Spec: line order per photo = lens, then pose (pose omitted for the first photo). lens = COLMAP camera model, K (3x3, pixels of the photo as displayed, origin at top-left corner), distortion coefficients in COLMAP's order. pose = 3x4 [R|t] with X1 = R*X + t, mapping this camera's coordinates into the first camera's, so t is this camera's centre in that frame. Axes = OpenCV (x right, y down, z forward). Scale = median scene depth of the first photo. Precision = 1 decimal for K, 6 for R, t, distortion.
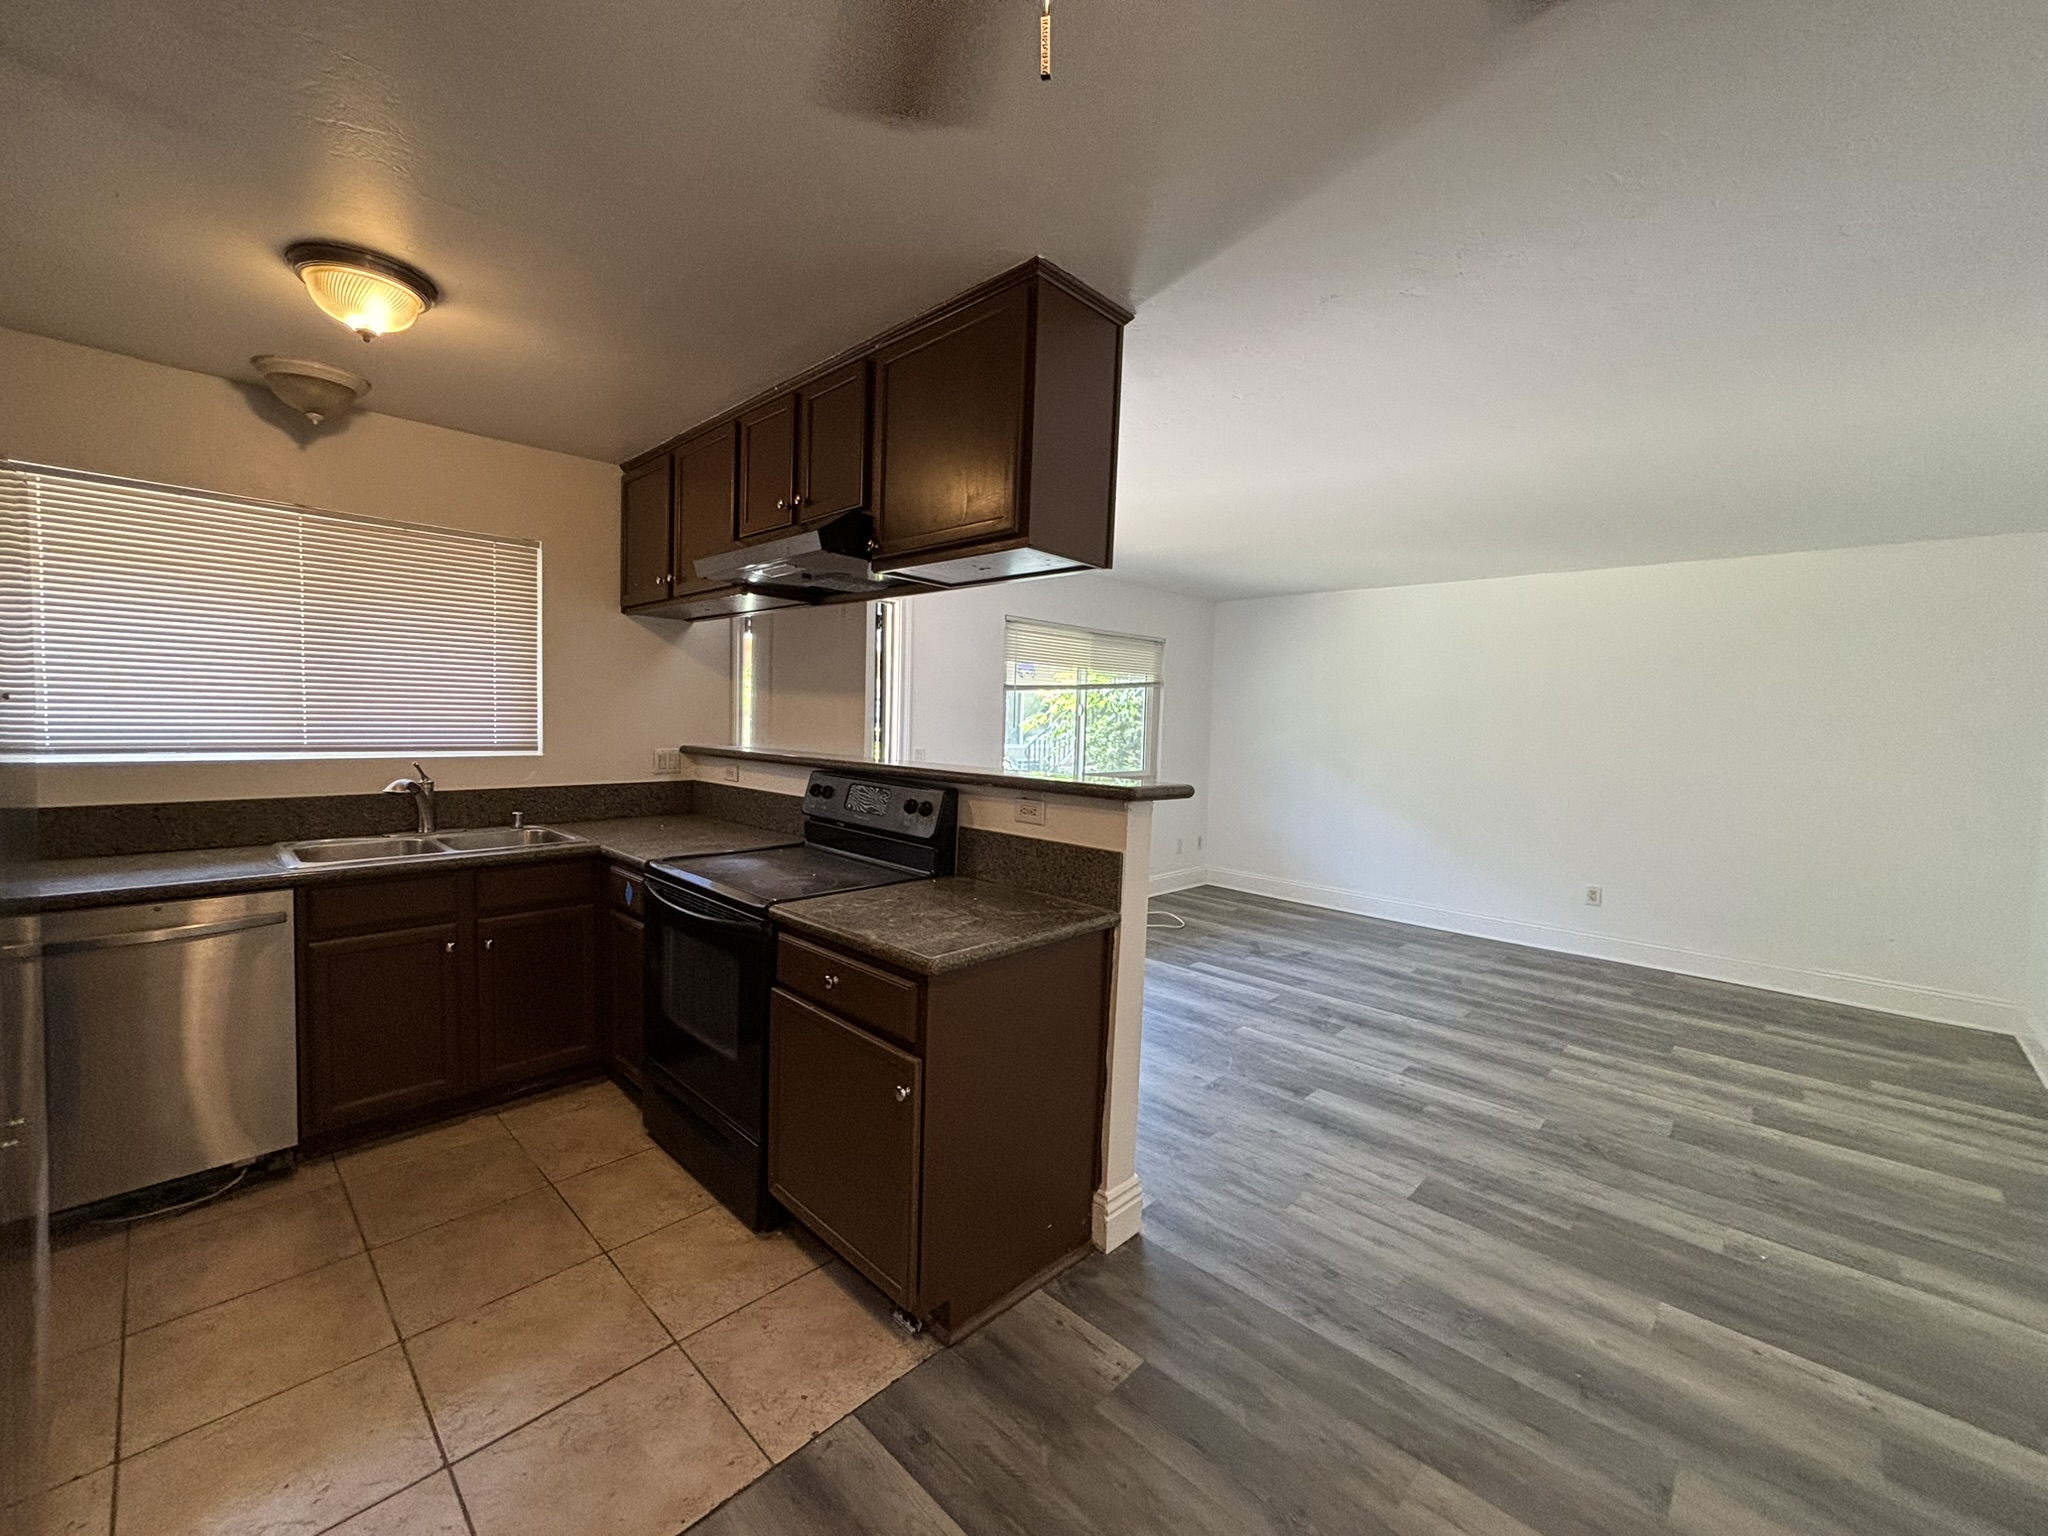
lens RADIAL K [[820.2, 0, 1020.7], [0, 820.2, 771.4], [0, 0, 1]] dist [0.002078, 0.000057]
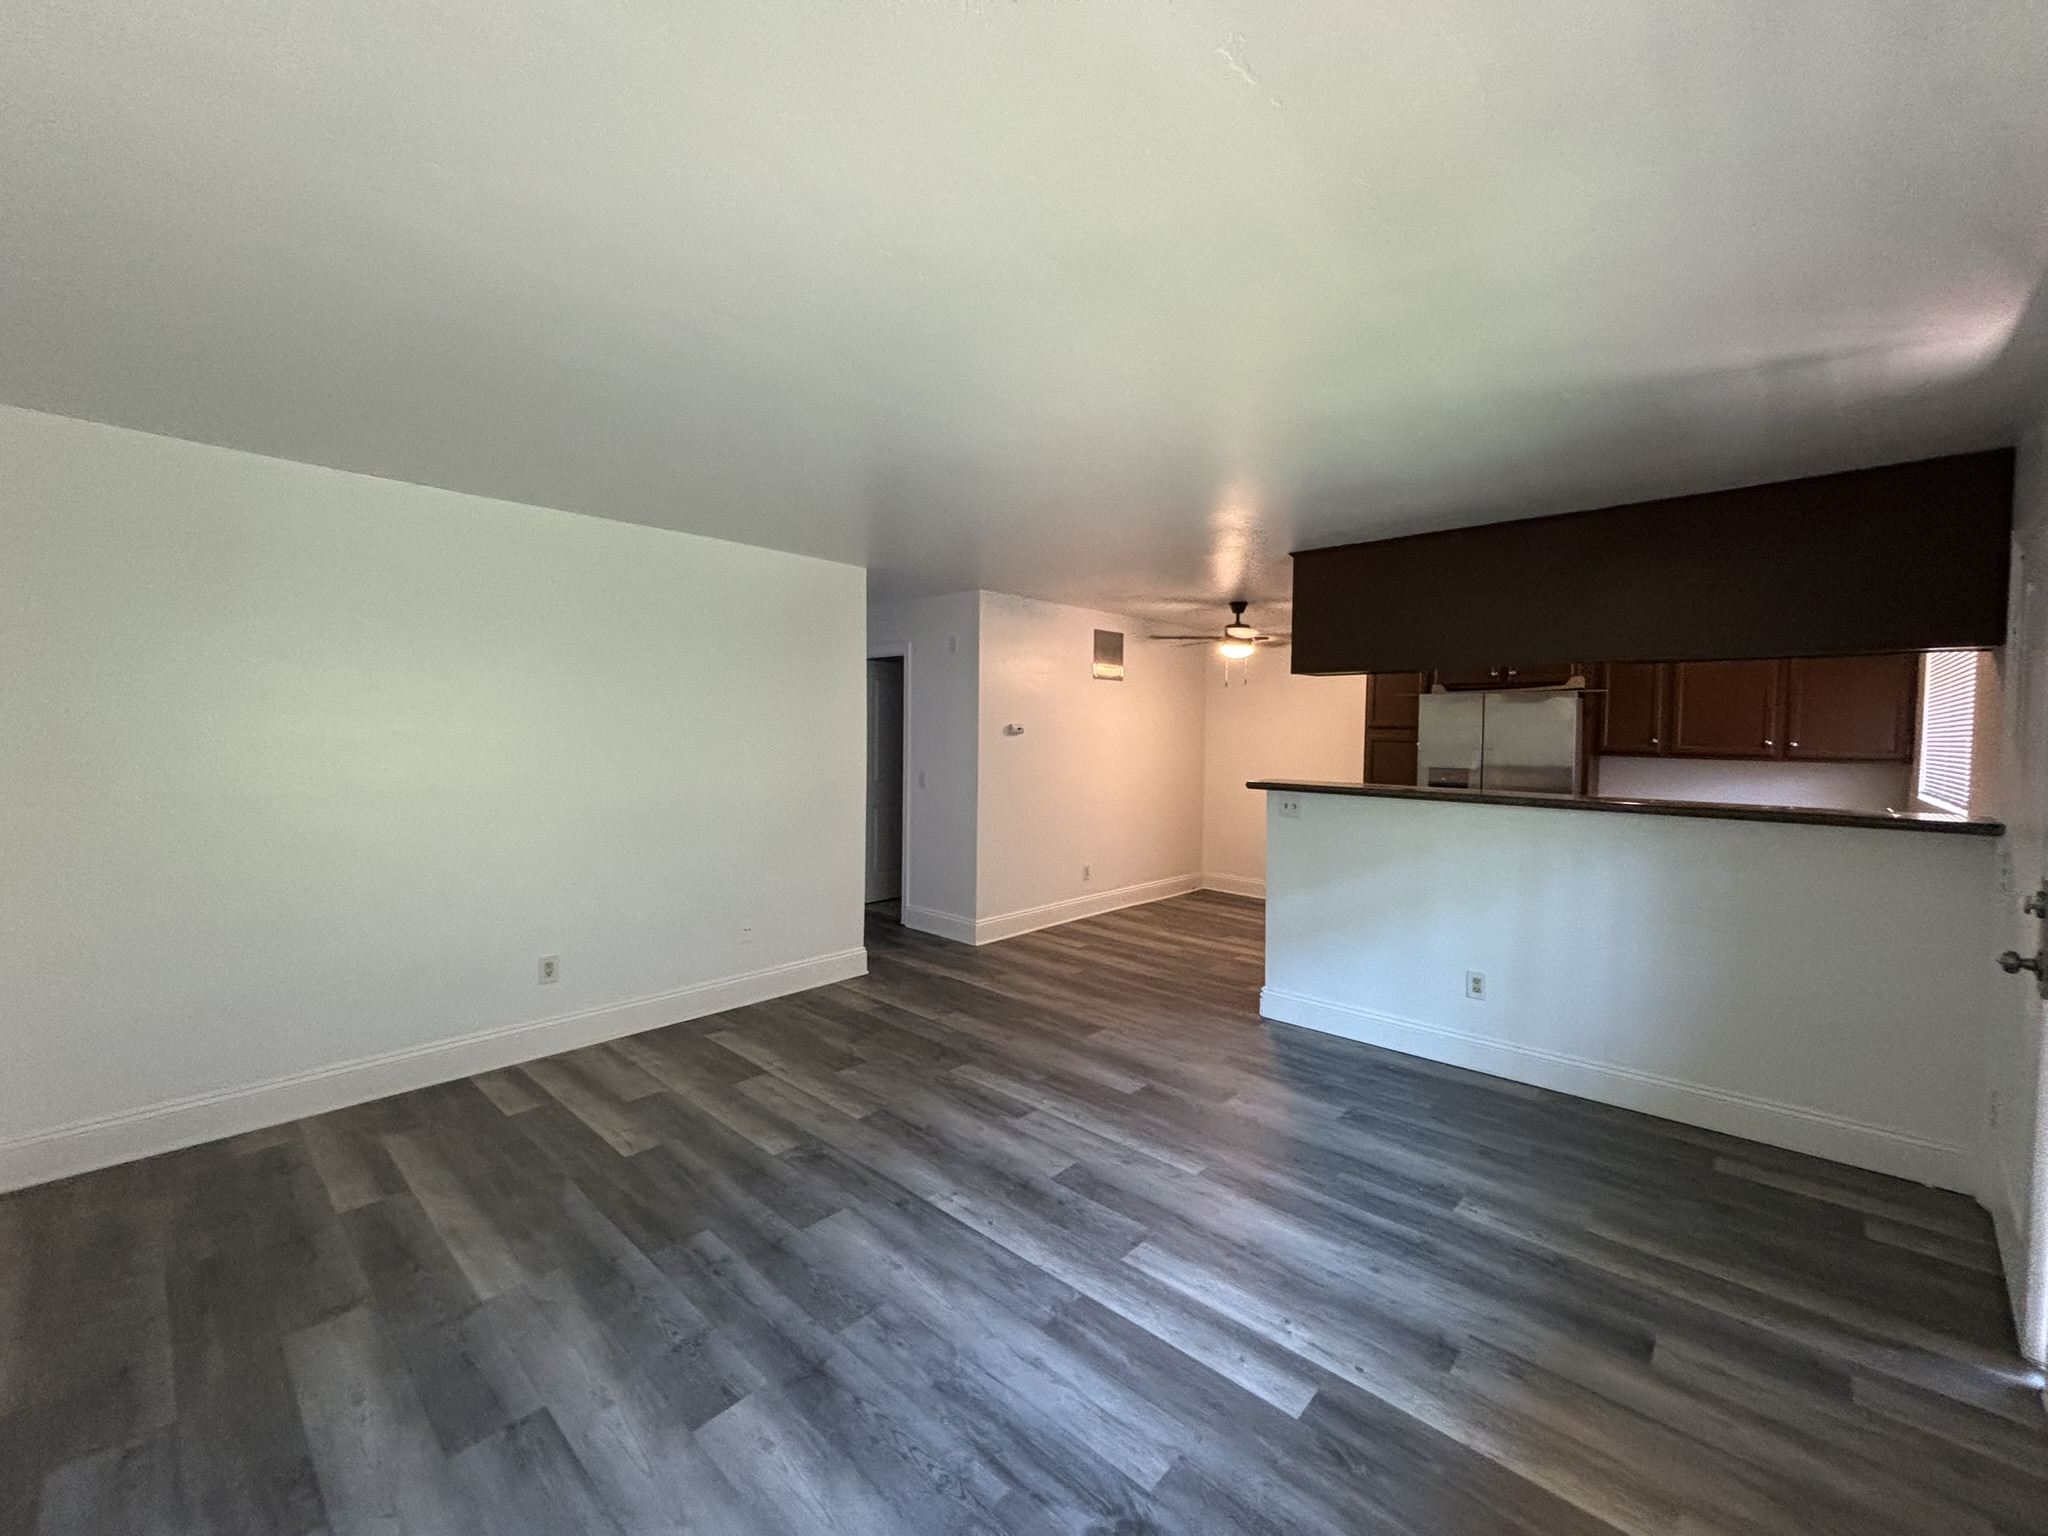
lens RADIAL K [[828.5, 0, 1022.3], [0, 828.5, 757.5], [0, 0, 1]] dist [0.008832, 0.000193]
pose [[-0.998603, -0.042799, -0.030992, 0.654933], [-0.045591, 0.994351, 0.095850, -0.163689], [0.026715, 0.097129, -0.994913, 2.392793]]
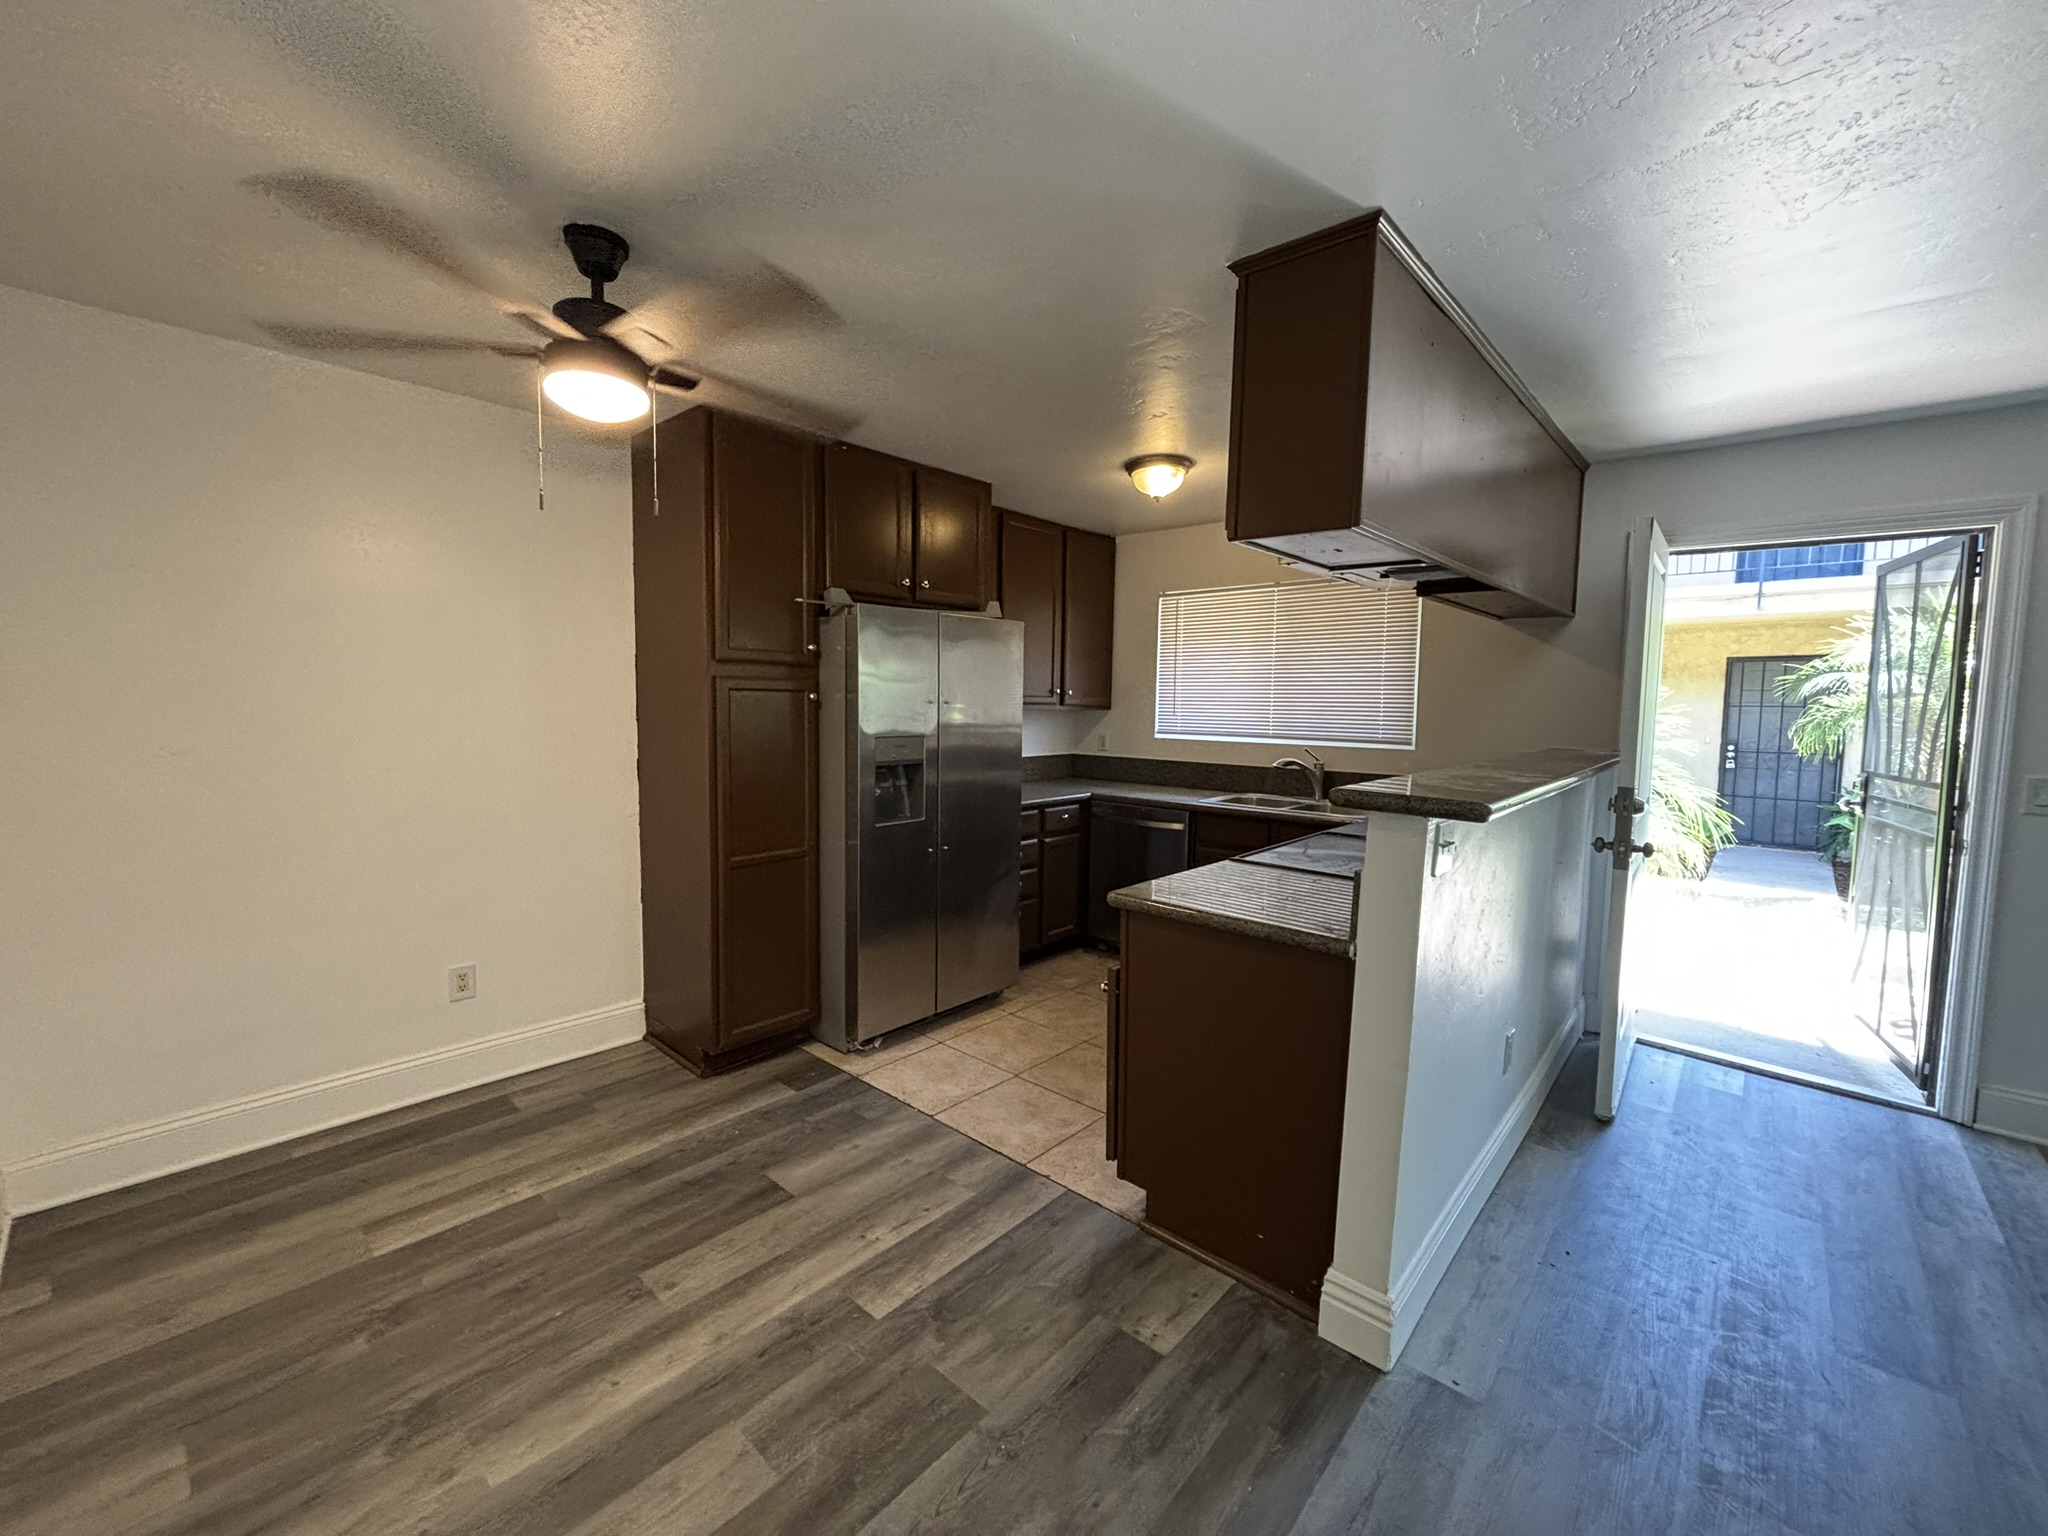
lens RADIAL K [[832.6, 0, 1024.8], [0, 832.6, 753.7], [0, 0, 1]] dist [0.023169, 0.000087]
pose [[0.028480, 0.038692, -0.998845, 0.754921], [-0.078372, 0.996261, 0.036358, -0.017565], [0.996517, 0.077246, 0.031406, 0.498888]]
